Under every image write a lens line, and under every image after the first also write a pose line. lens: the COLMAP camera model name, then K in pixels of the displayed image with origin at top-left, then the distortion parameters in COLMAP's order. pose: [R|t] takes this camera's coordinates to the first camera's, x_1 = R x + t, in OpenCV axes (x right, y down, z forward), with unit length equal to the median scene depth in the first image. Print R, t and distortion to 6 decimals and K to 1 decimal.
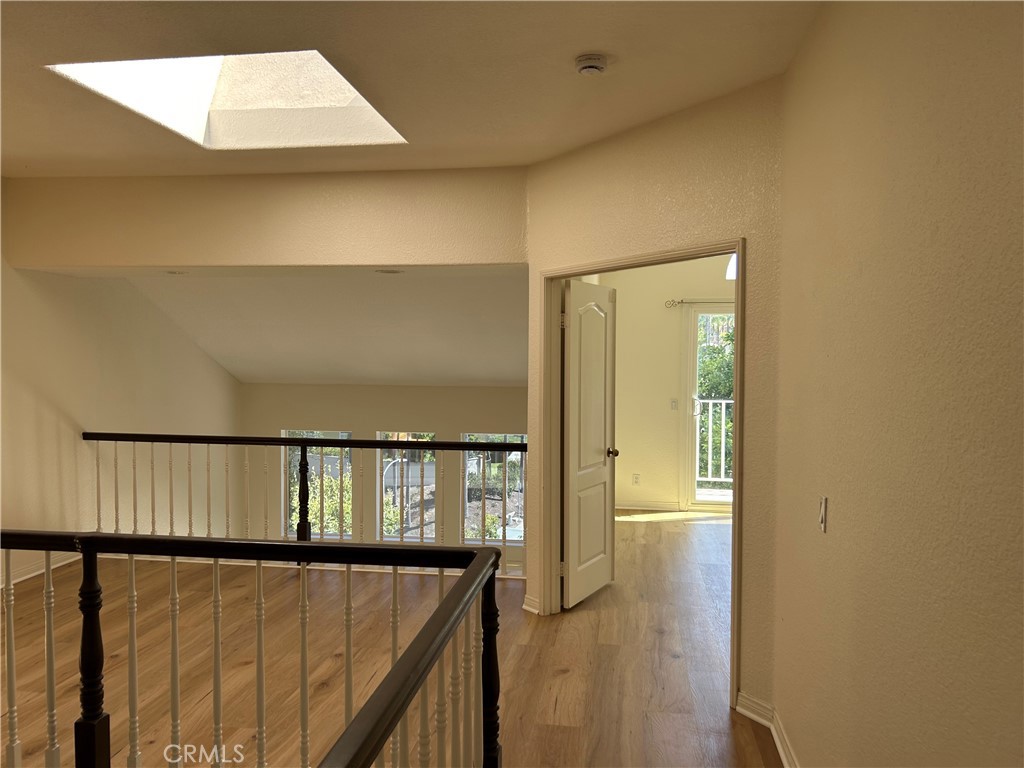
lens RADIAL K [[770.0, 0, 505.8], [0, 770.0, 389.2], [0, 0, 1]] dist [0.067405, -0.080578]
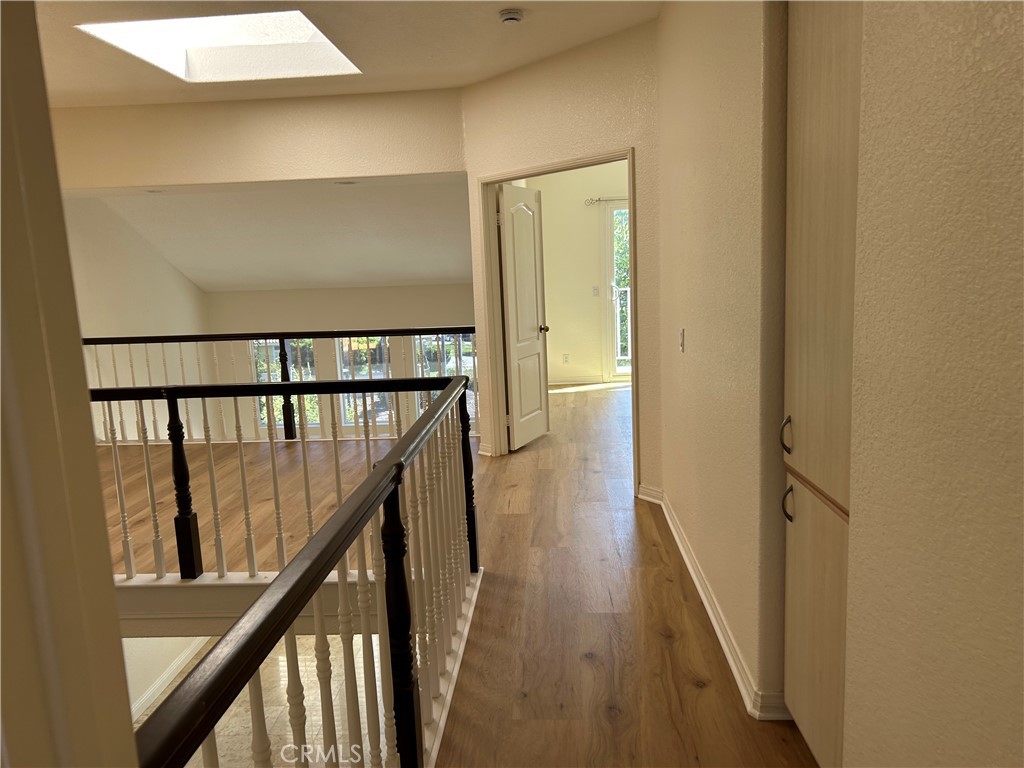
lens RADIAL K [[773.7, 0, 510.7], [0, 773.7, 392.0], [0, 0, 1]] dist [0.064484, -0.123650]
pose [[0.994275, -0.062100, 0.086950, -0.030458], [0.051160, 0.991107, 0.122837, 0.033071], [-0.093805, -0.117686, 0.988610, -0.251976]]
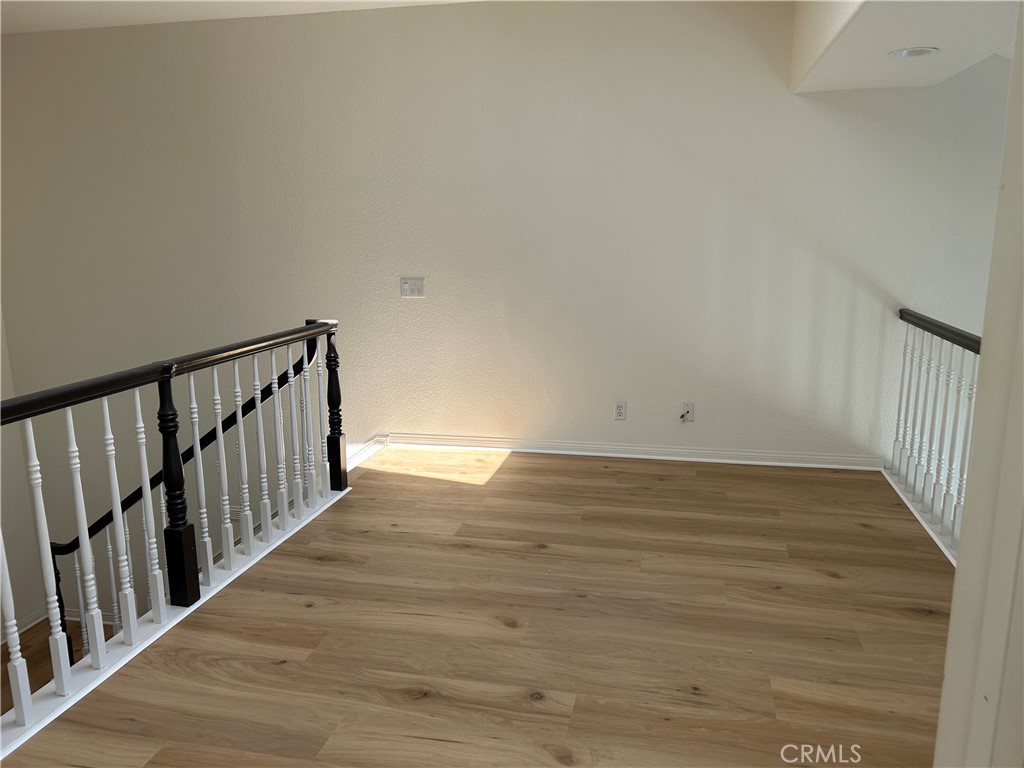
lens RADIAL K [[769.8, 0, 513.8], [0, 769.8, 390.2], [0, 0, 1]] dist [0.057016, -0.052606]
pose [[-0.068073, 0.189944, -0.979432, 0.280596], [-0.037198, 0.980544, 0.192745, 0.002914], [0.996987, 0.049554, -0.059682, 0.889213]]
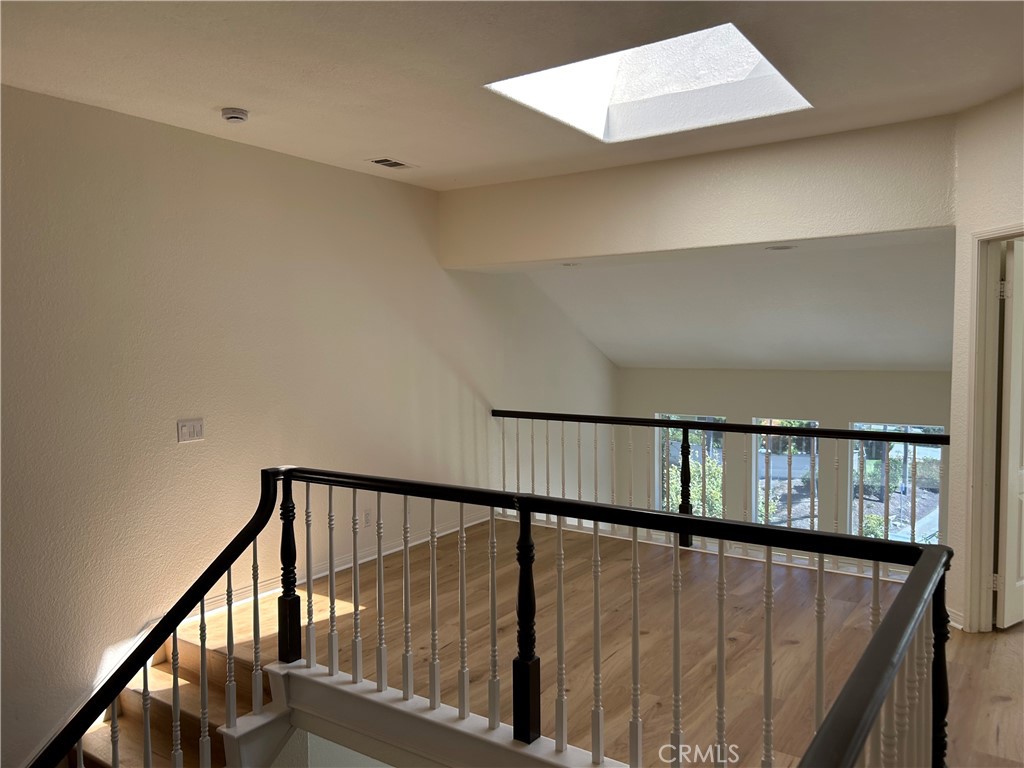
lens RADIAL K [[770.0, 0, 505.8], [0, 770.0, 389.2], [0, 0, 1]] dist [0.067405, -0.080578]
pose [[0.900502, 0.011795, -0.434693, -0.043232], [-0.004804, 0.999841, 0.017178, 0.007448], [0.434826, -0.013380, 0.900415, -0.010461]]
